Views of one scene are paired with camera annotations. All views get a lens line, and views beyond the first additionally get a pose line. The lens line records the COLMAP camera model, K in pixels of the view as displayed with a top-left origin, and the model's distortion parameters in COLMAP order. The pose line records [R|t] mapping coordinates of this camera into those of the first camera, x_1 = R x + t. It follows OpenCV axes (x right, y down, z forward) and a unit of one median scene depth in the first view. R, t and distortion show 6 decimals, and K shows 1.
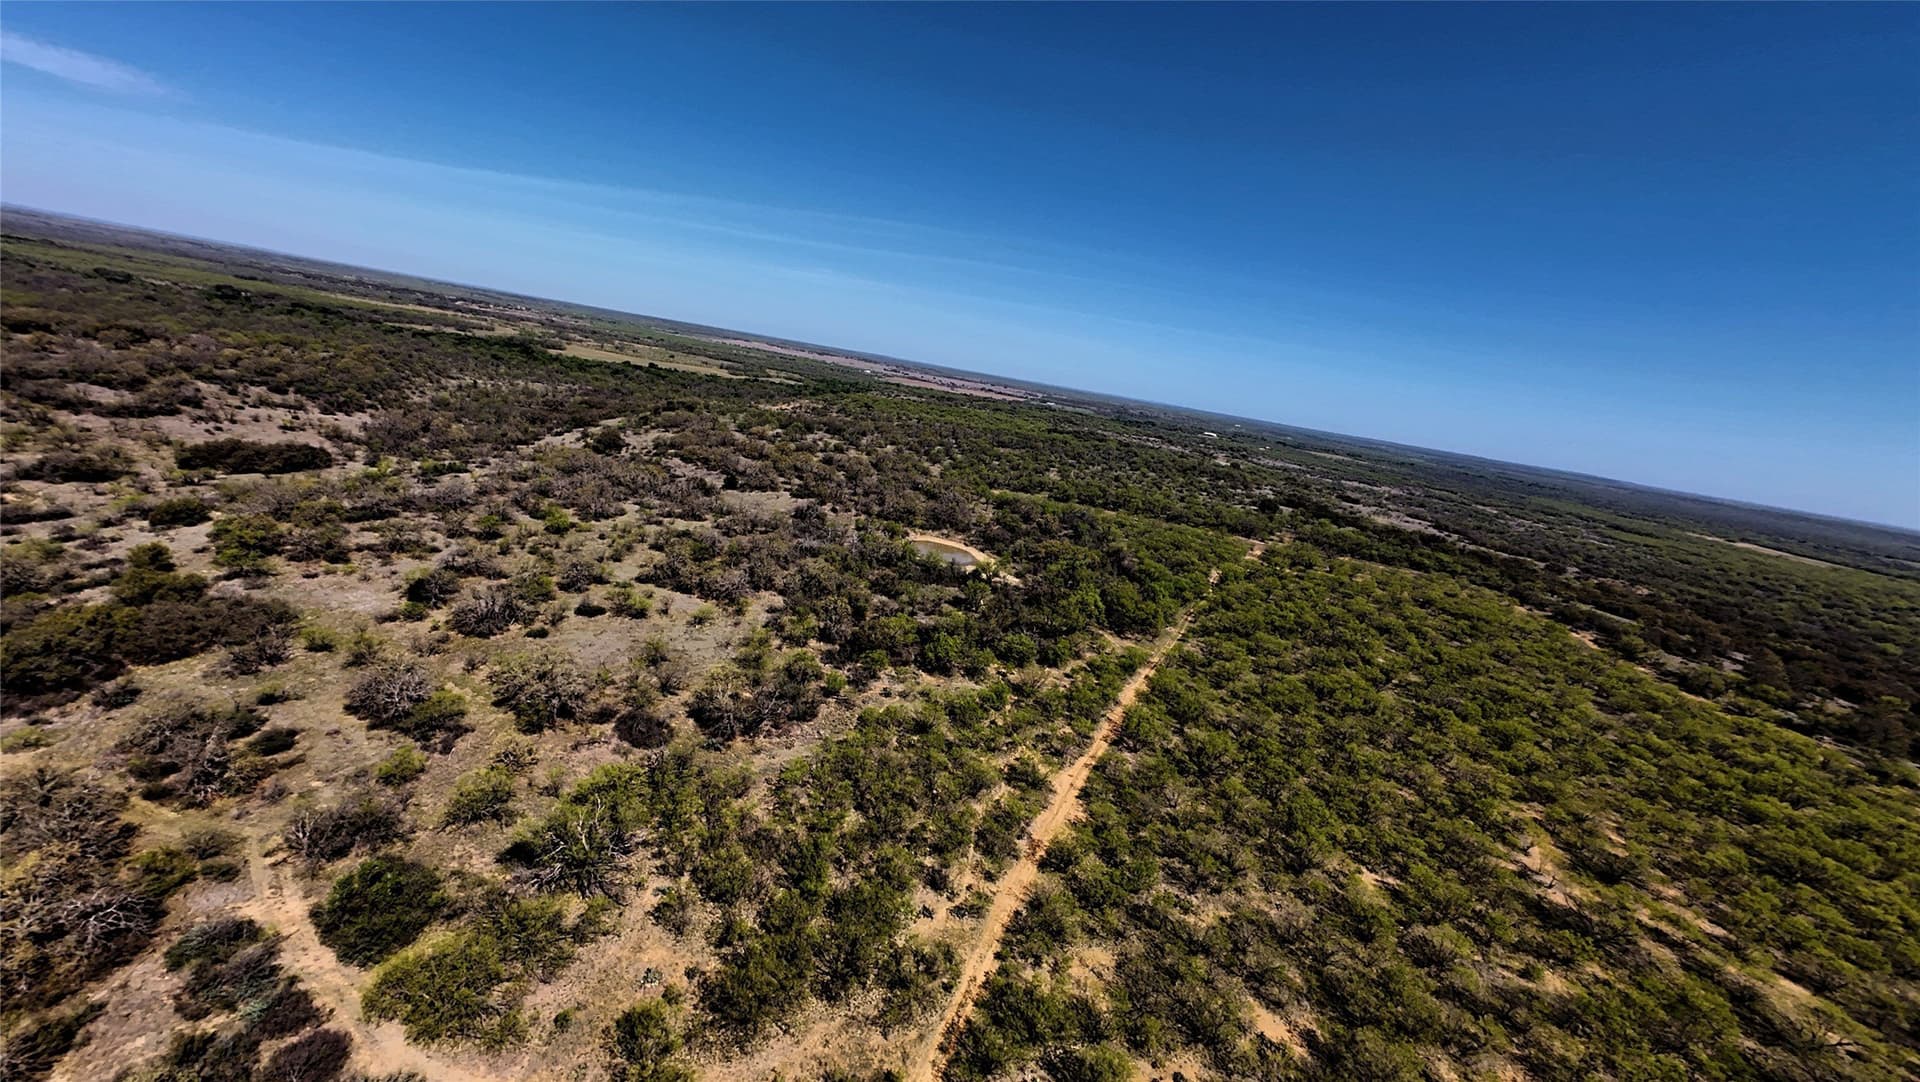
lens RADIAL K [[746.0, 0, 960.0], [0, 746.0, 541.0], [0, 0, 1]] dist [0.000747, 0.000293]
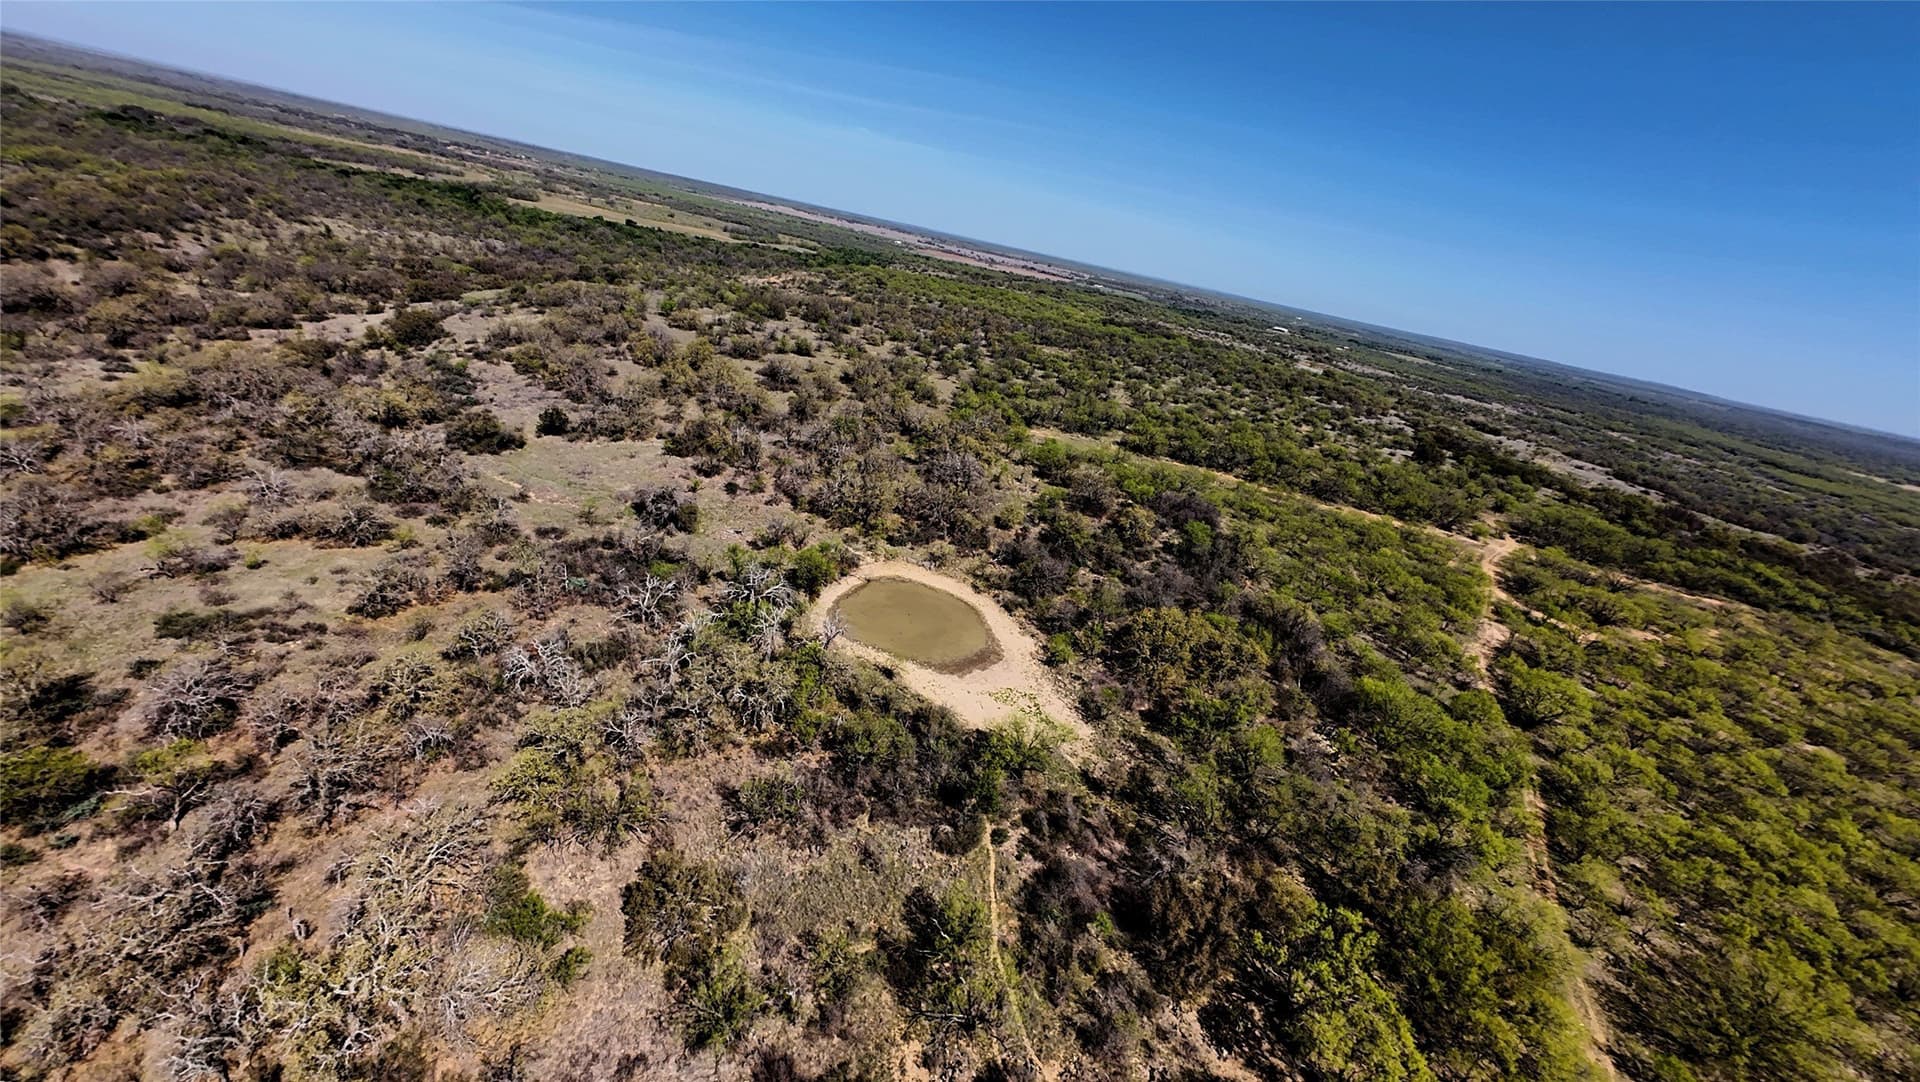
lens RADIAL K [[746.0, 0, 960.0], [0, 746.0, 541.0], [0, 0, 1]] dist [0.000747, 0.000293]
pose [[0.998189, 0.047861, -0.036436, 0.003237], [-0.041792, 0.987467, 0.152190, -0.022398], [0.043264, -0.150391, 0.987679, 0.119169]]
